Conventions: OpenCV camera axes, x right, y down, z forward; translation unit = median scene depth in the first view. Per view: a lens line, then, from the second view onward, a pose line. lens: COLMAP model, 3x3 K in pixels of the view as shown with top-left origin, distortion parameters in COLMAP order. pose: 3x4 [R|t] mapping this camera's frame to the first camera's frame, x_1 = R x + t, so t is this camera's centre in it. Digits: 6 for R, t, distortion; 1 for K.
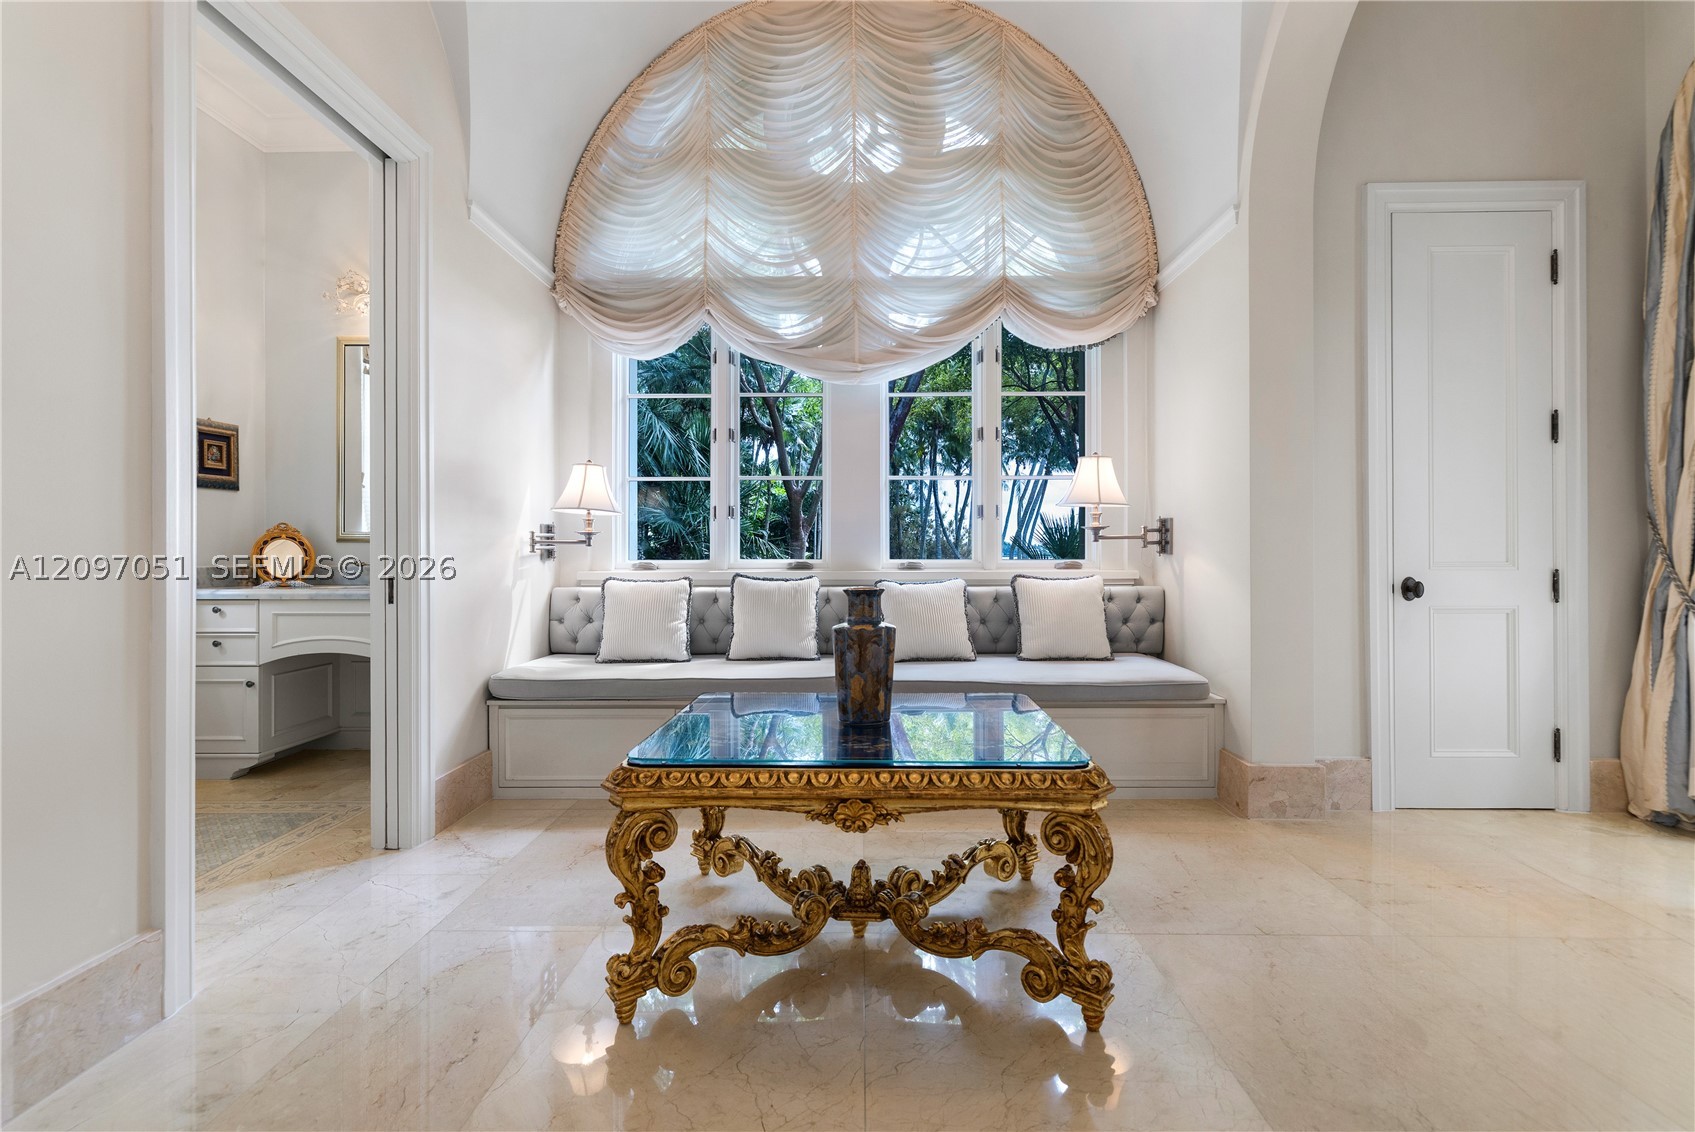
lens RADIAL K [[768.3, 0, 847.5], [0, 768.3, 566.0], [0, 0, 1]] dist [0.000064, 0.000133]
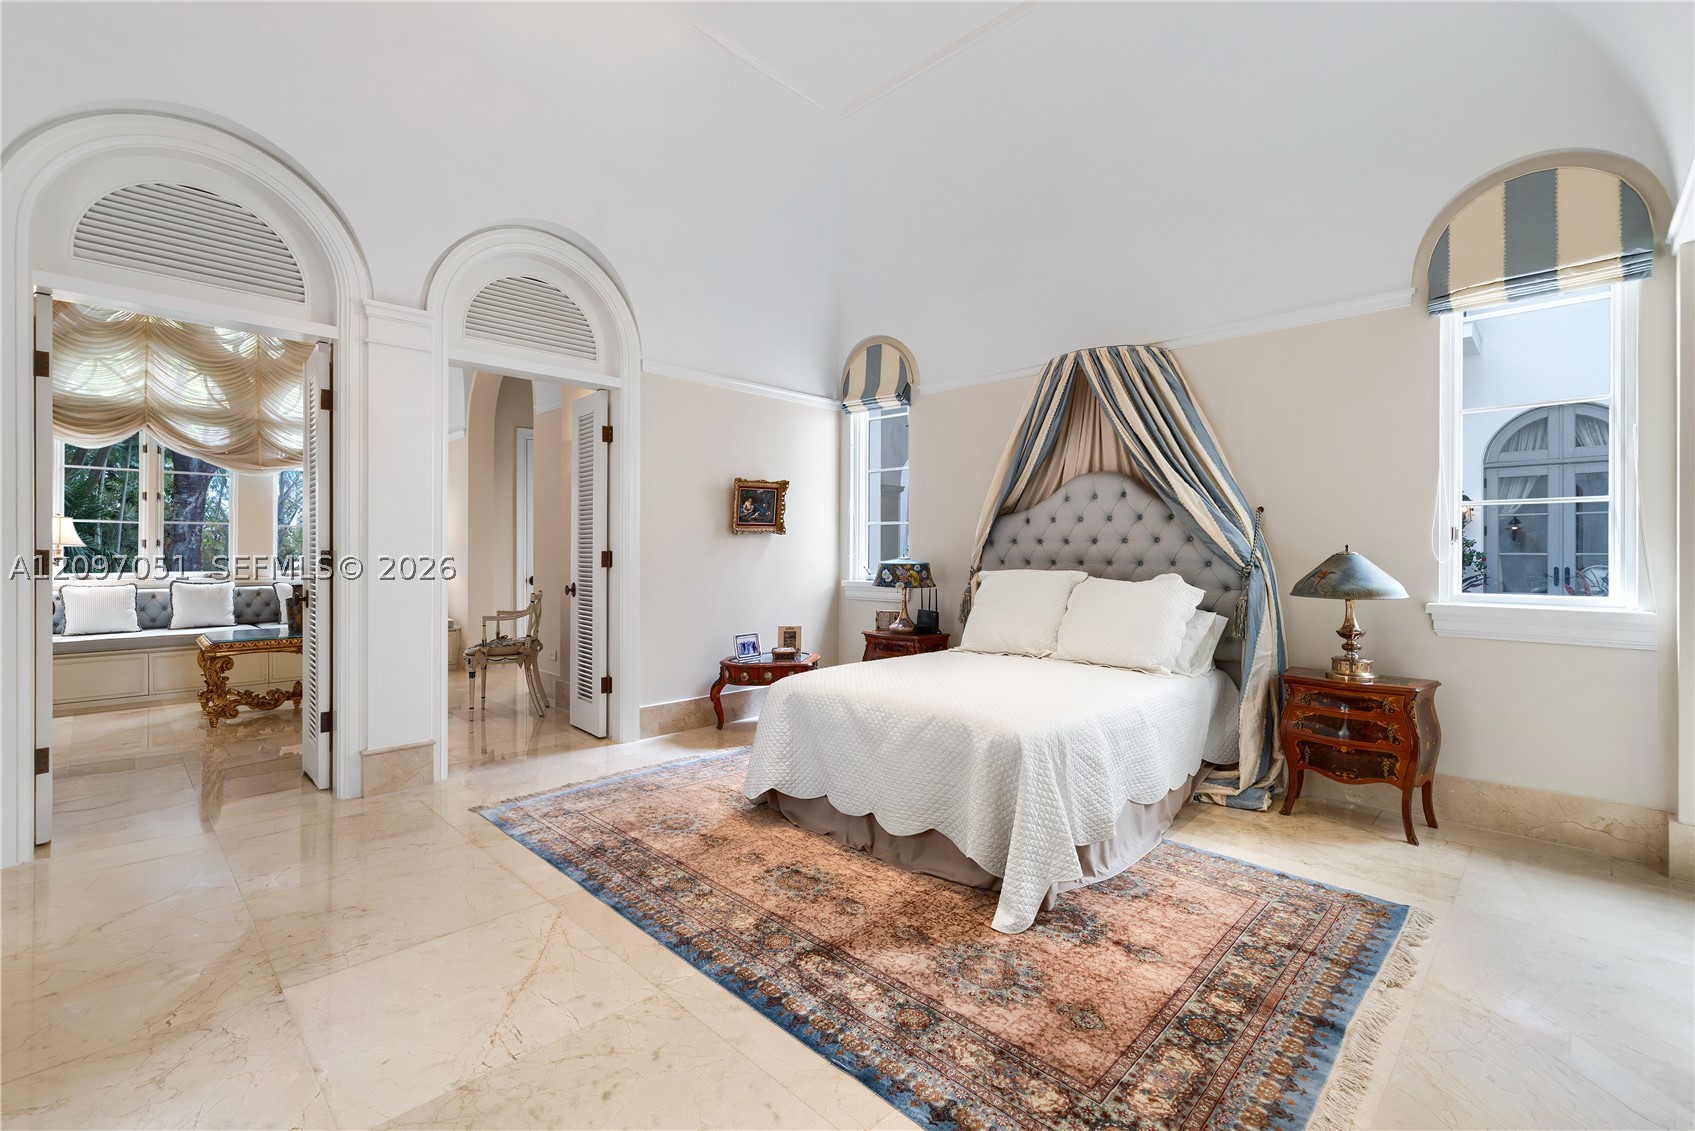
lens RADIAL K [[729.1, 0, 840.2], [0, 729.1, 549.6], [0, 0, 1]] dist [0.001239, 0.000627]
pose [[0.692428, 0.009914, 0.721419, -0.280418], [0.004455, 0.999828, -0.018017, -0.022888], [-0.721473, 0.015690, 0.692265, -1.193284]]
